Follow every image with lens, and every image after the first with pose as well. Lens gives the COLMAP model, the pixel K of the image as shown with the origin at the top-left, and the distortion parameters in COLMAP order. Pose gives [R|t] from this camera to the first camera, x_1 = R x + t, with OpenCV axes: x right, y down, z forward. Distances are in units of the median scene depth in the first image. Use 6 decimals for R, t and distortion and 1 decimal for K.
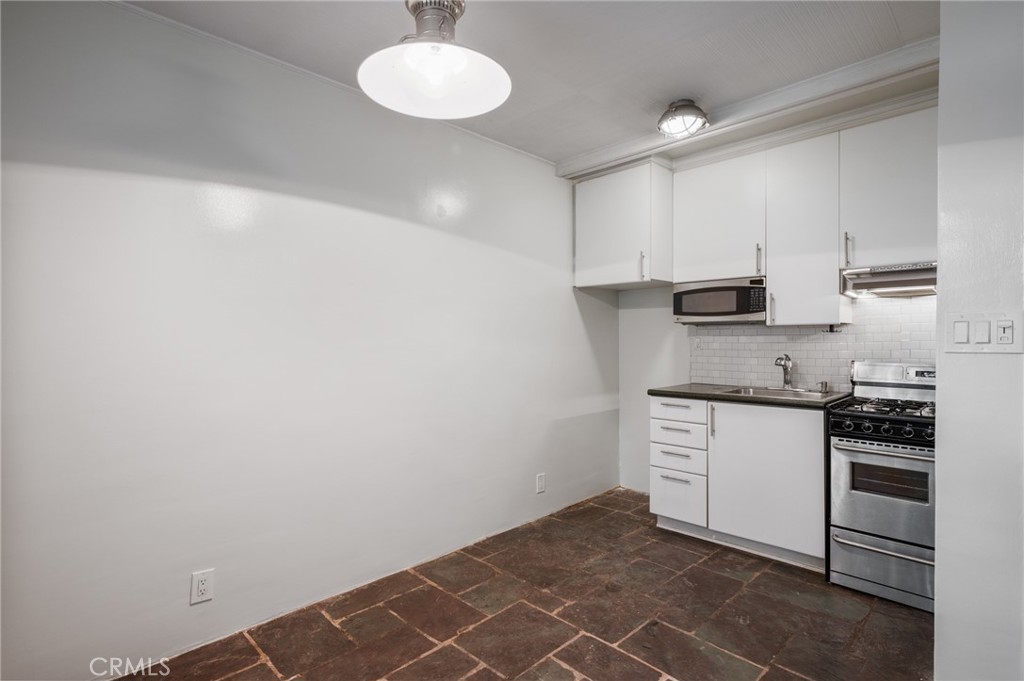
lens RADIAL K [[506.7, 0, 508.7], [0, 506.7, 344.6], [0, 0, 1]] dist [0.000038, -0.000207]
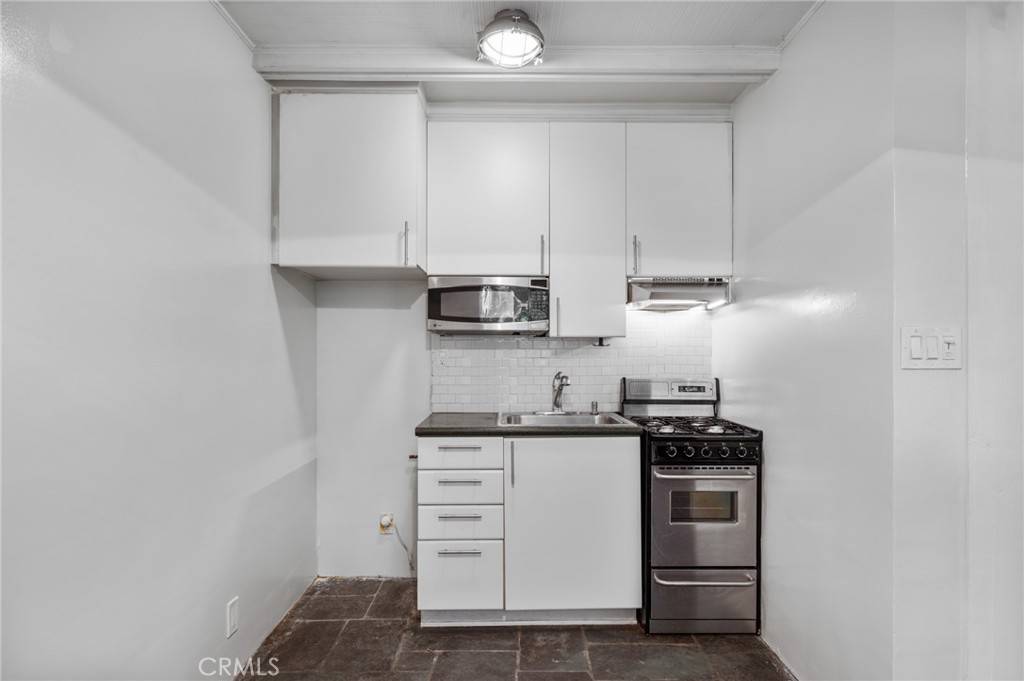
lens RADIAL K [[578.9, 0, 507.2], [0, 578.9, 352.3], [0, 0, 1]] dist [-0.000824, 0.000225]
pose [[0.689266, 0.003008, 0.724502, -0.216291], [0.005335, 0.999943, -0.009228, -0.004854], [-0.724488, 0.010226, 0.689211, 0.412603]]
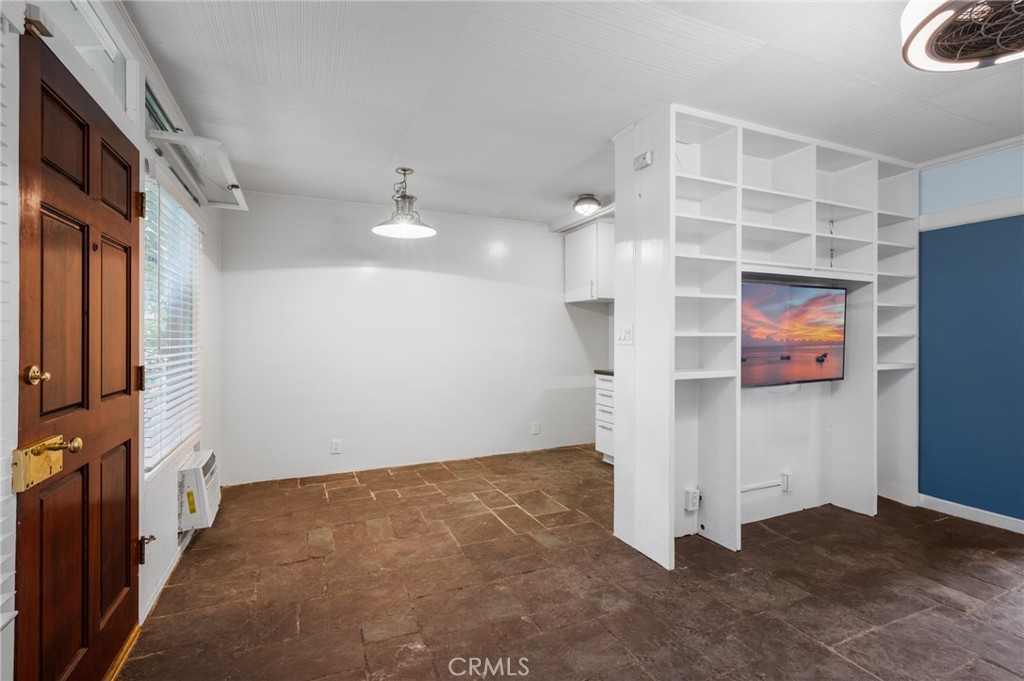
lens RADIAL K [[458.2, 0, 495.0], [0, 458.2, 334.1], [0, 0, 1]] dist [0.003347, -0.001330]
pose [[0.934034, 0.001245, -0.357183, 0.530140], [-0.006553, 0.999885, -0.013651, 0.001436], [0.357125, 0.015091, 0.933935, -0.444936]]
